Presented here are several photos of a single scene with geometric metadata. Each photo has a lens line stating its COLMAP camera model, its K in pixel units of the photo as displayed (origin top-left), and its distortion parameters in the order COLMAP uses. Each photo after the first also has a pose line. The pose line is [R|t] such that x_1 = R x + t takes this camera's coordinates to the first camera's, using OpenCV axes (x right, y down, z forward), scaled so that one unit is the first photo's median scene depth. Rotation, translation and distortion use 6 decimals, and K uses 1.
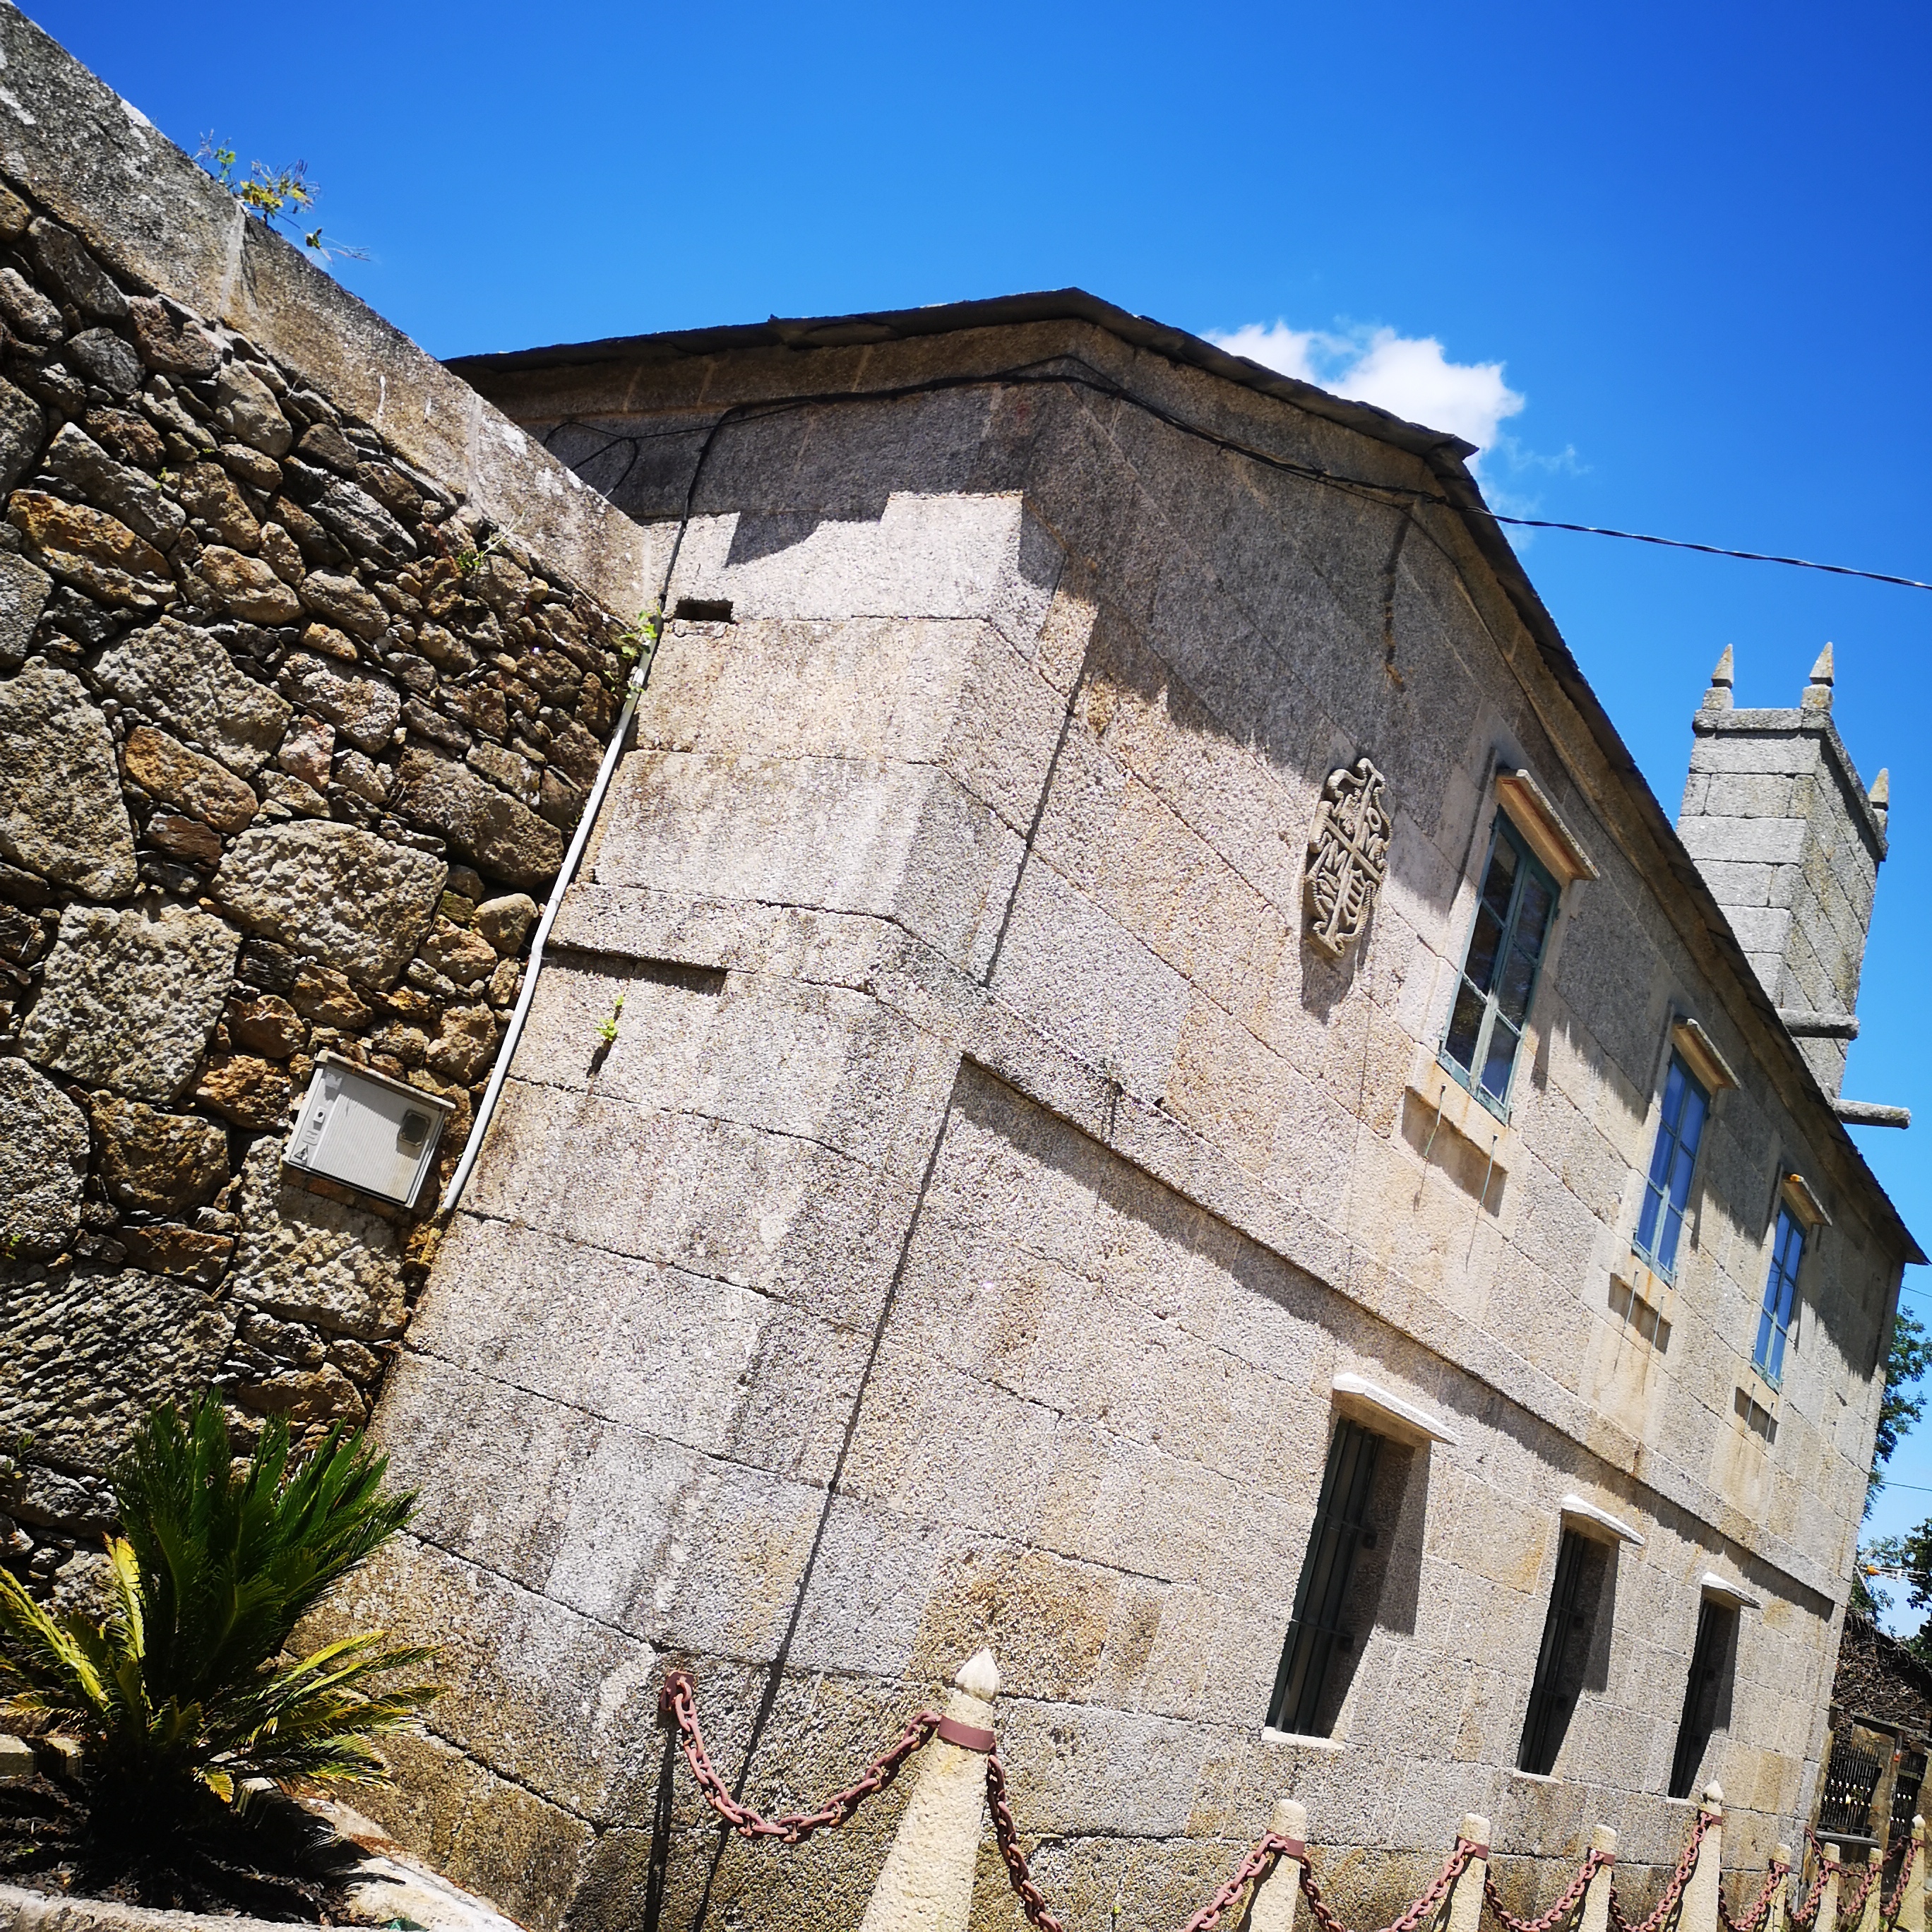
lens RADIAL K [[1920.4, 0, 979.2], [0, 1920.4, 896.1], [0, 0, 1]] dist [0.020329, 0.000000]
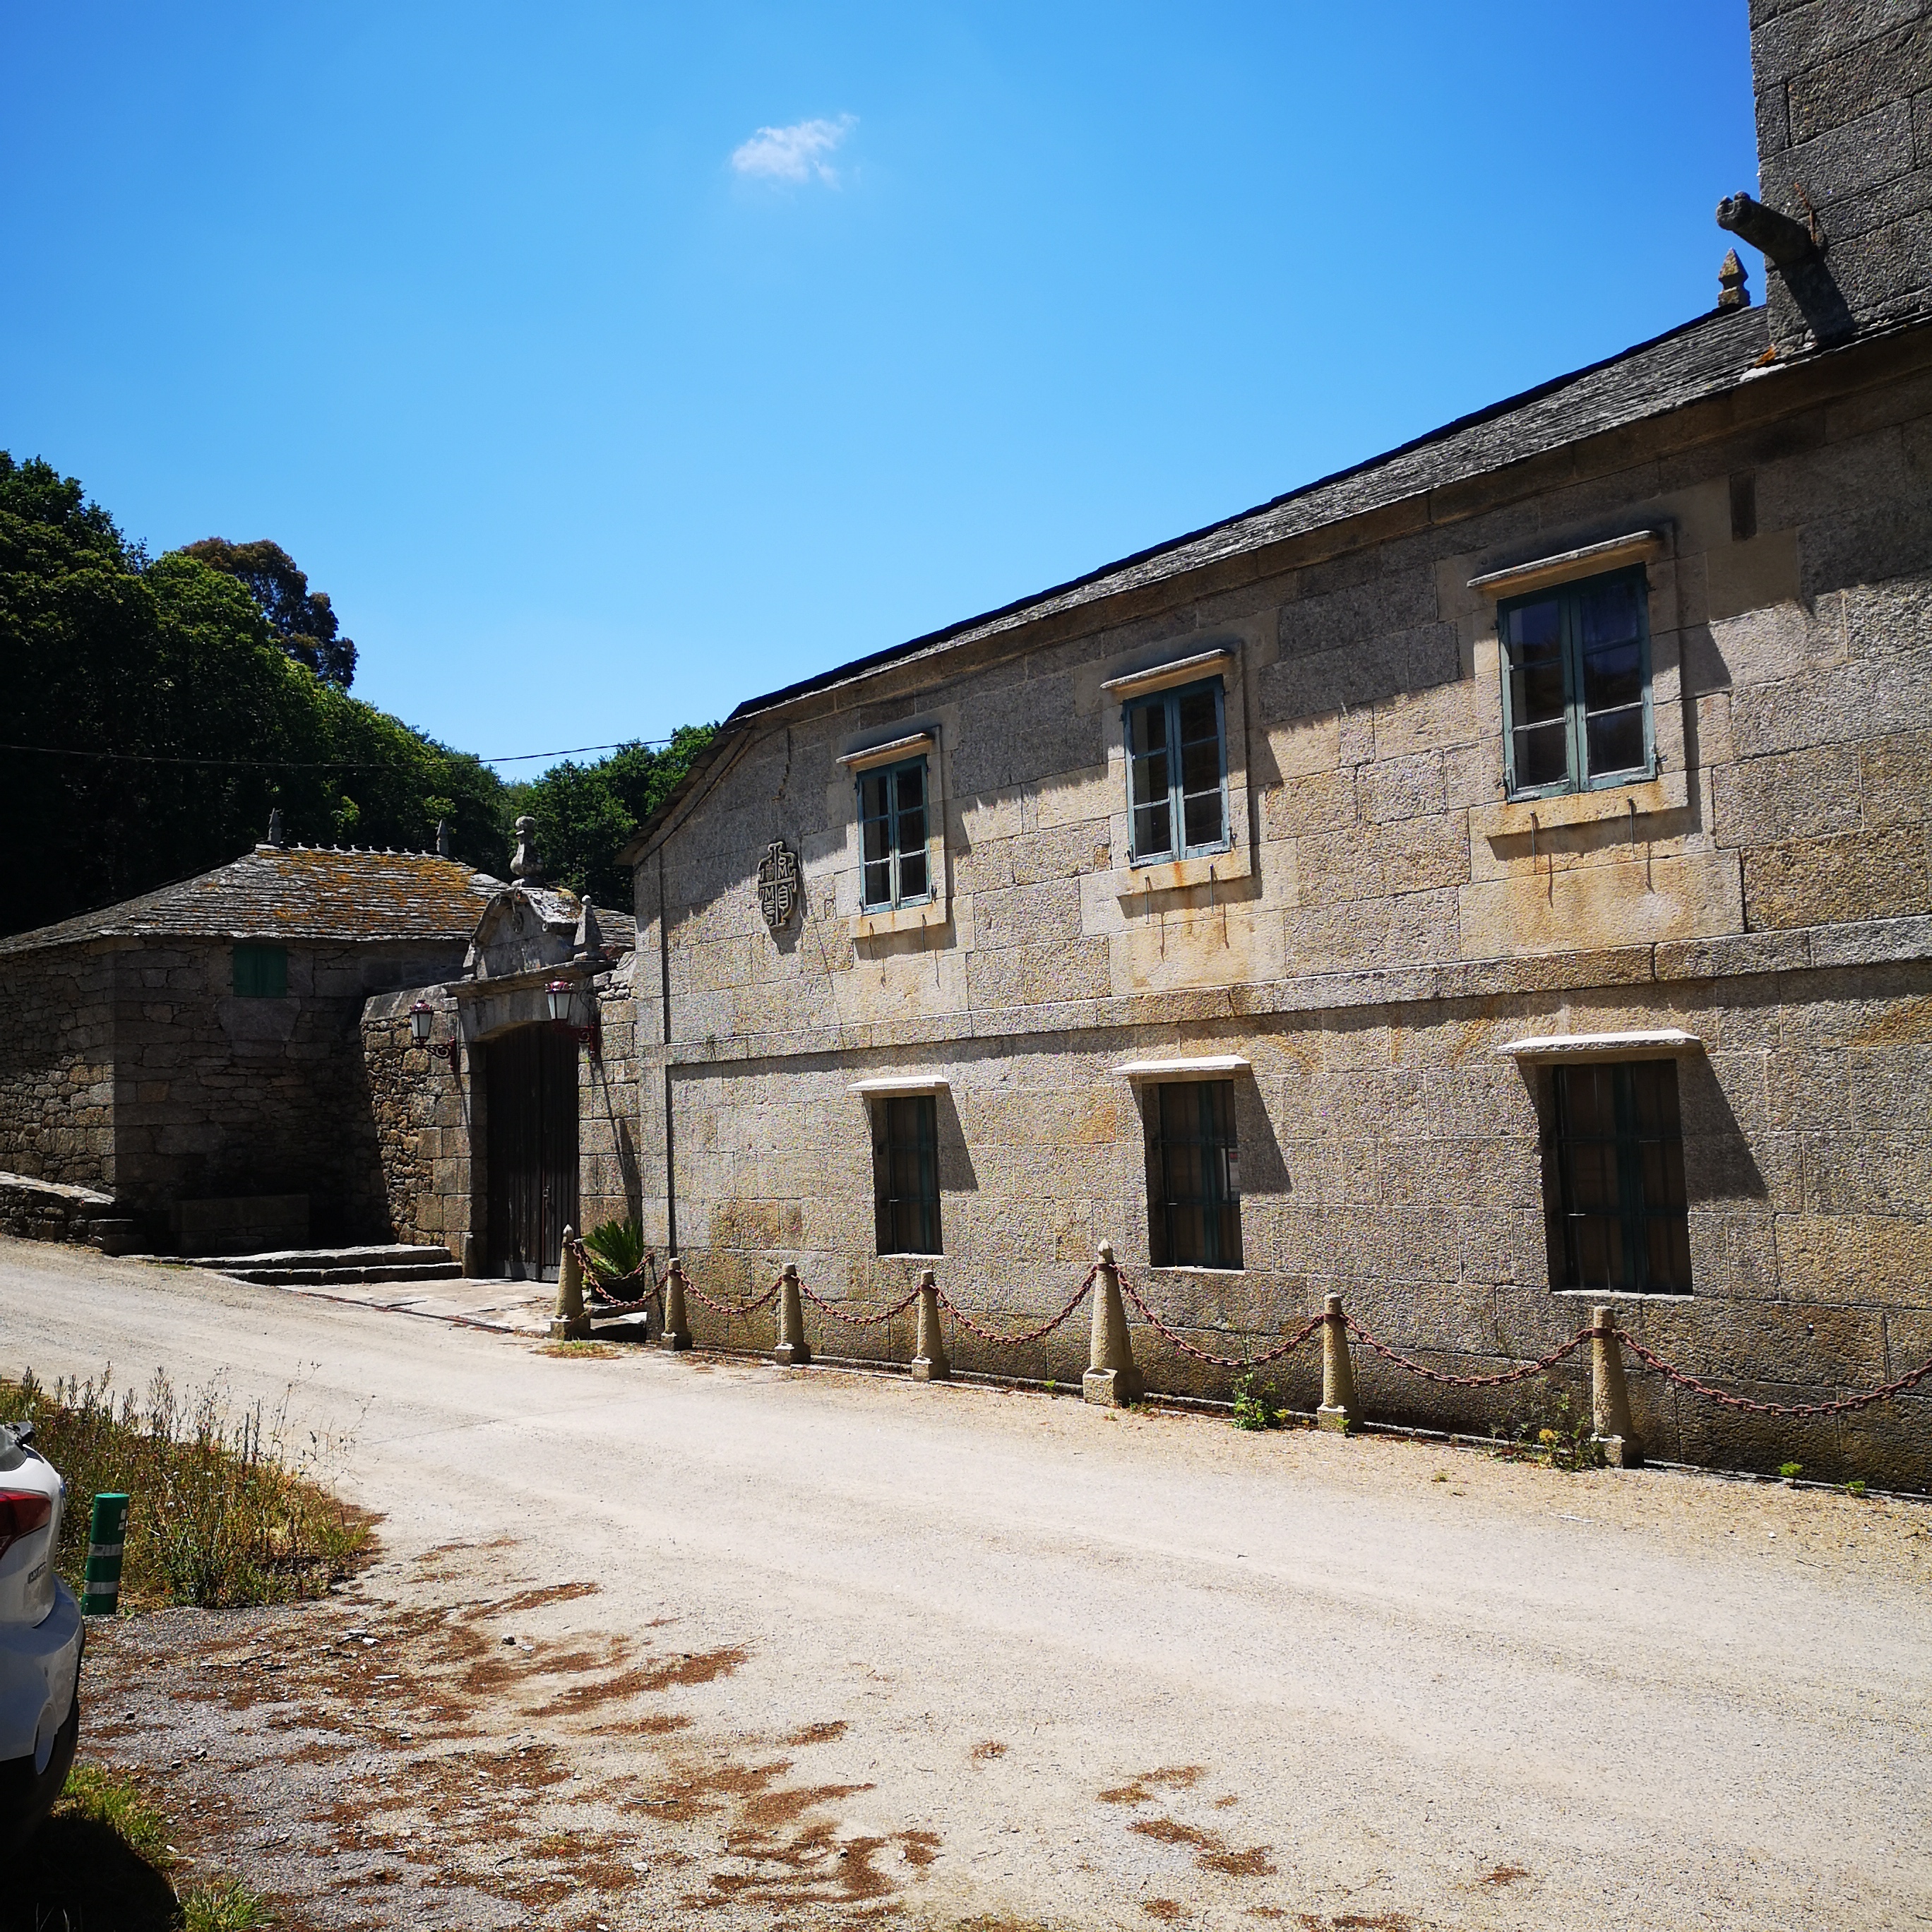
lens RADIAL K [[1920.4, 0, 979.3], [0, 1920.4, 964.8], [0, 0, 1]] dist [0.020329, 0.000000]
pose [[-0.290327, -0.363127, -0.885353, 2.448987], [0.219460, 0.875277, -0.430960, 1.275883], [0.931422, -0.319419, -0.174425, 1.846146]]
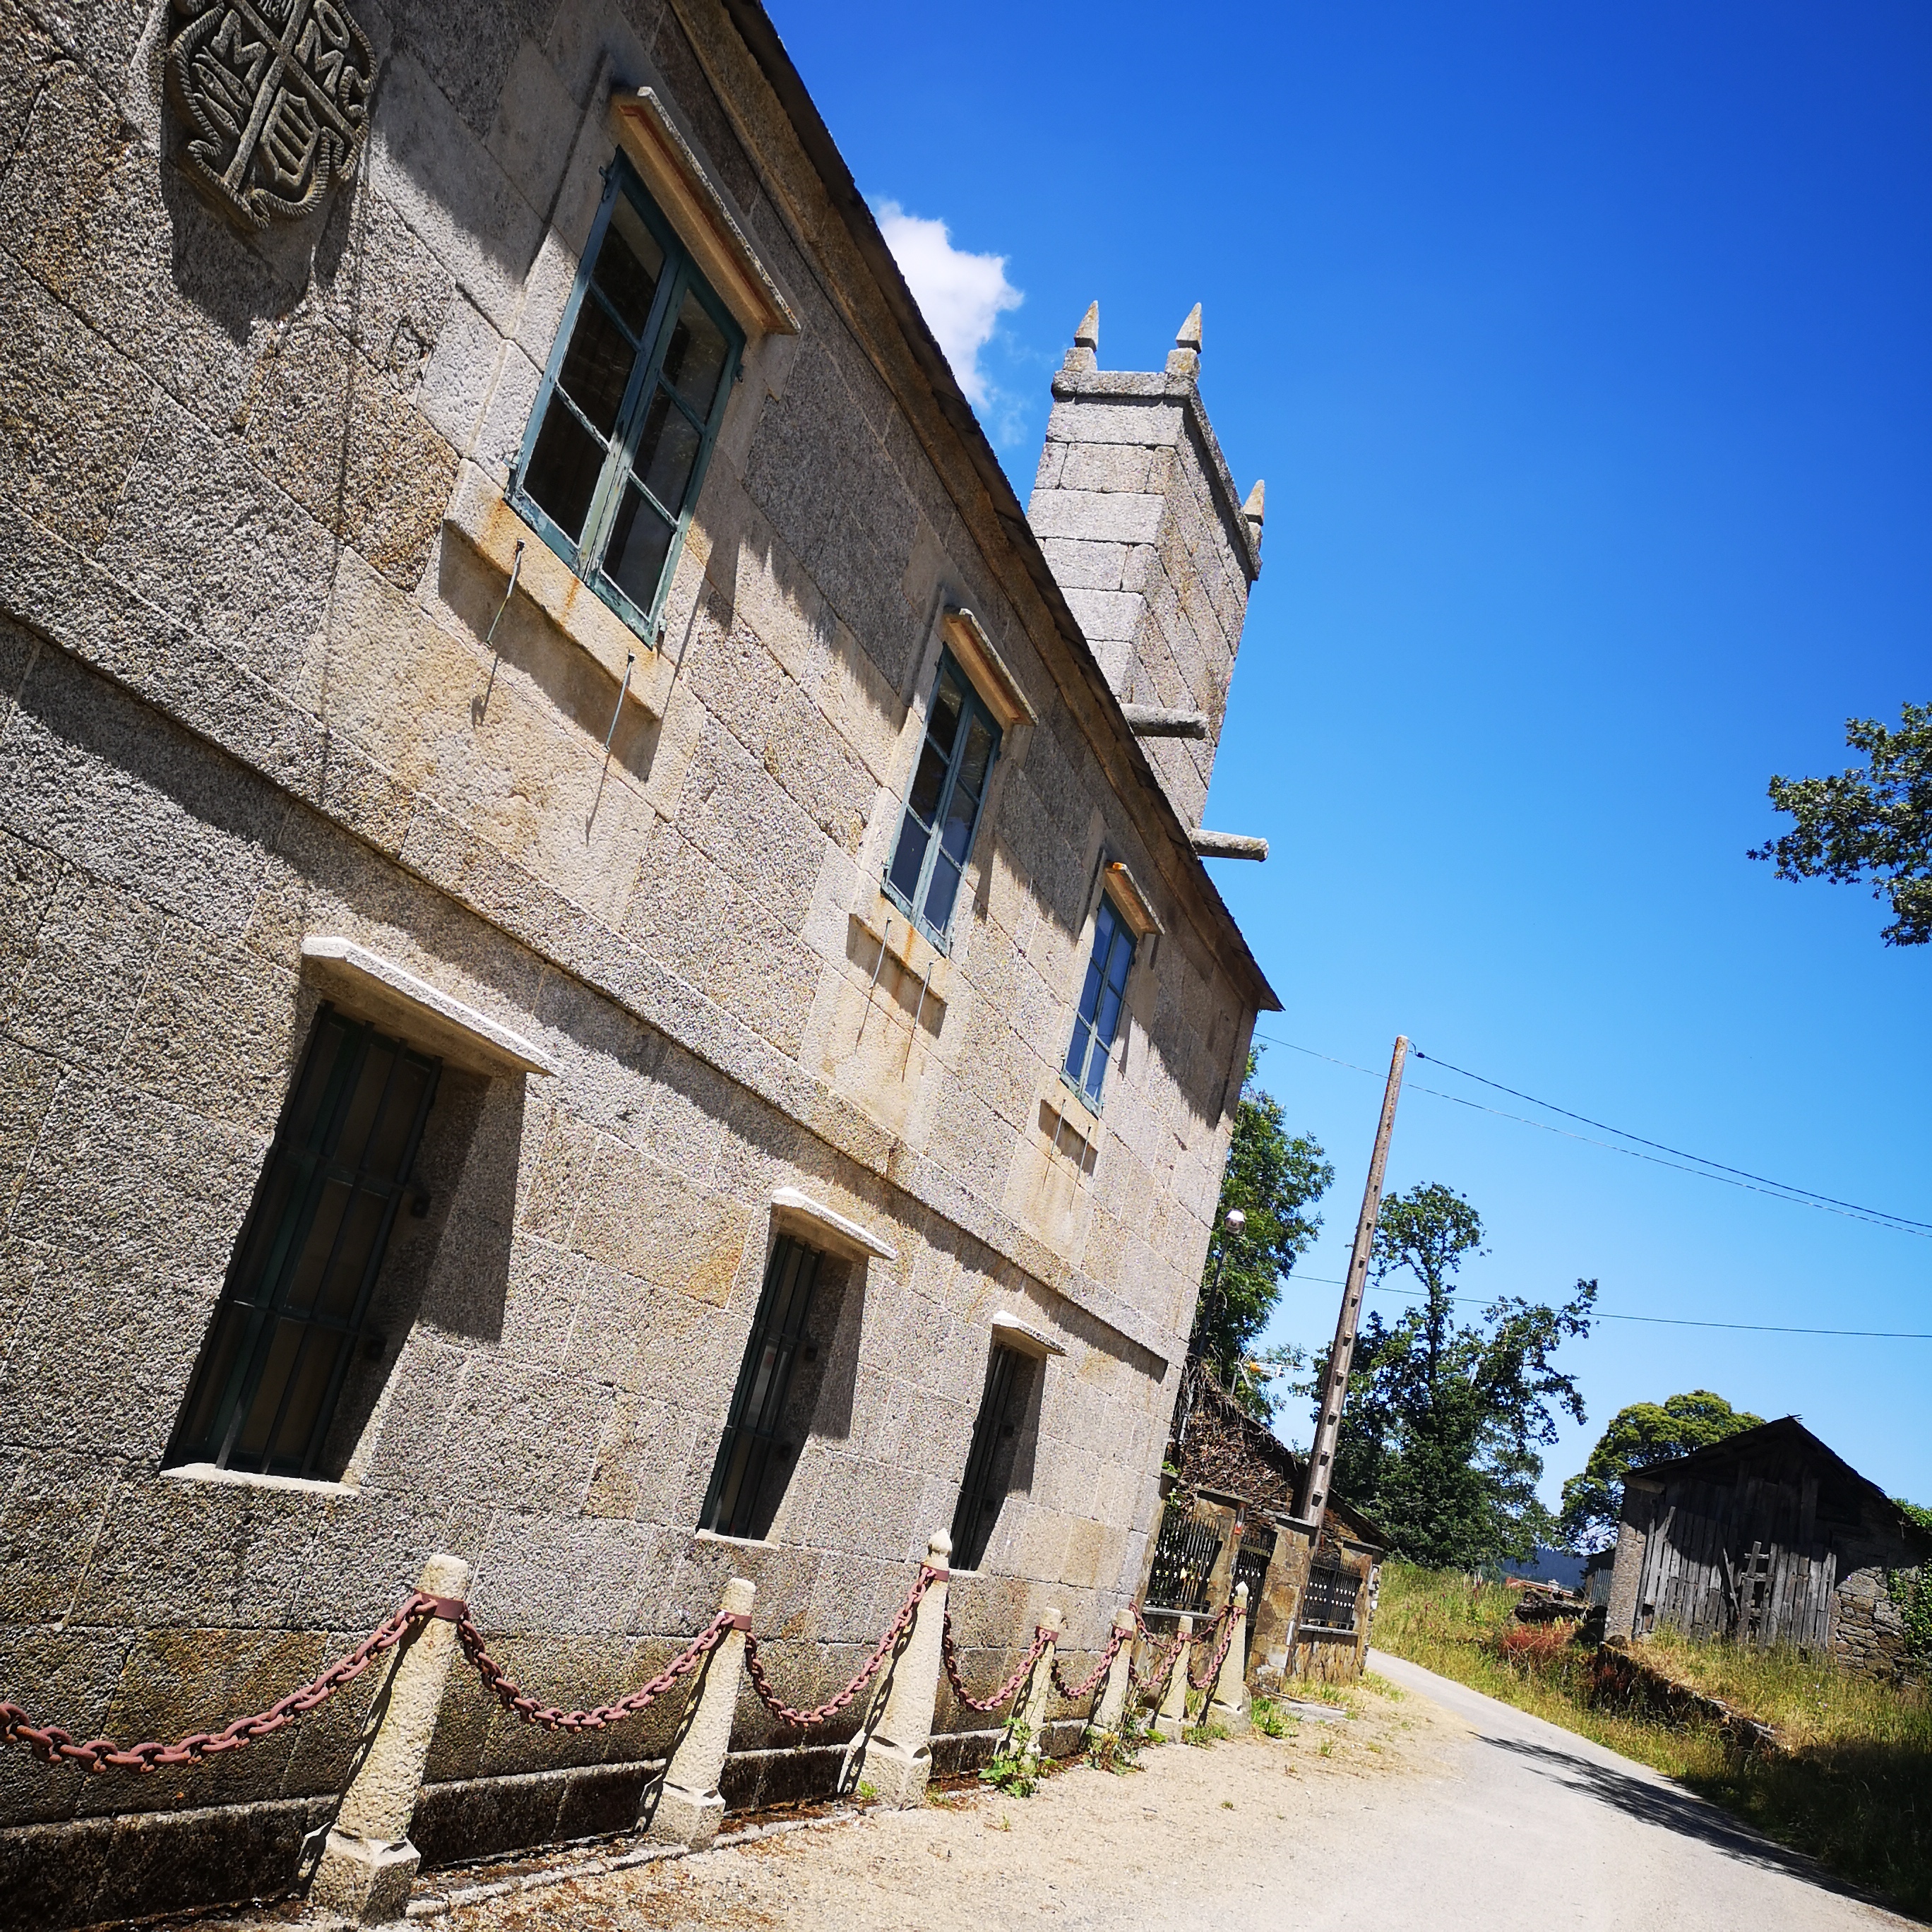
lens RADIAL K [[1920.4, 0, 977.5], [0, 1920.4, 944.3], [0, 0, 1]] dist [0.020329, 0.000000]
pose [[0.966009, 0.000684, 0.258508, 0.287232], [-0.022268, 0.996500, 0.080574, 0.235597], [-0.257548, -0.083592, 0.962643, 0.373910]]
